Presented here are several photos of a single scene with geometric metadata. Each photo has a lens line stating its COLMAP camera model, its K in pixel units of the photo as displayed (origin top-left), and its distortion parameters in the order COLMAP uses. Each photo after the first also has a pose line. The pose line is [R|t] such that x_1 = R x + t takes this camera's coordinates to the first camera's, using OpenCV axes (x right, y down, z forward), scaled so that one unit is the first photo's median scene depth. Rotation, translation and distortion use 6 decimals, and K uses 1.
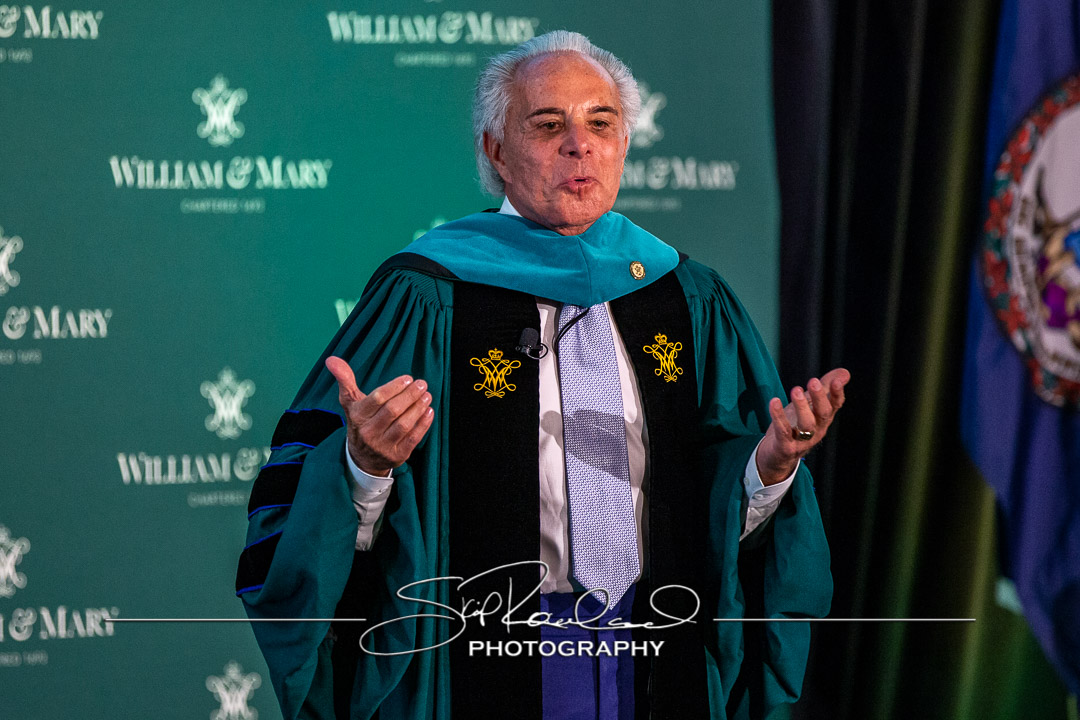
lens RADIAL K [[7870.5, 0, 537.0], [0, 7870.5, 365.6], [0, 0, 1]] dist [-0.124064, 0.000000]
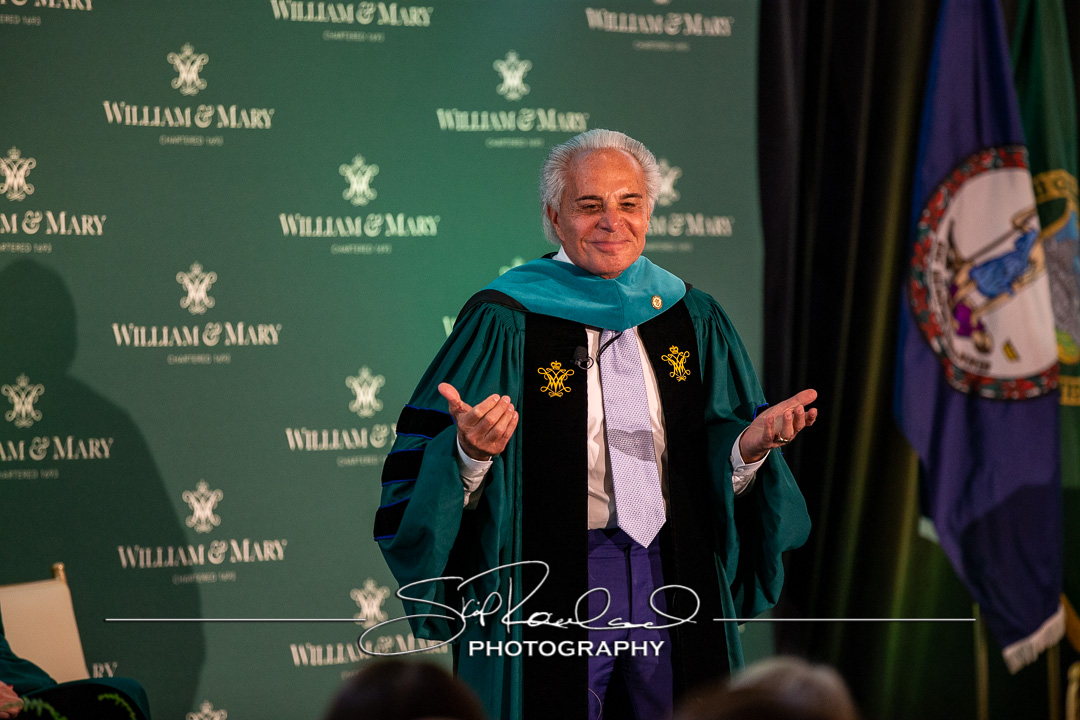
lens RADIAL K [[7870.5, 0, 542.0], [0, 7870.5, 356.6], [0, 0, 1]] dist [-0.124064, 0.000000]
pose [[0.999919, -0.003800, -0.012111, 0.008522], [0.003963, 0.999902, 0.013451, -0.019944], [0.012059, -0.013498, 0.999836, -0.384013]]
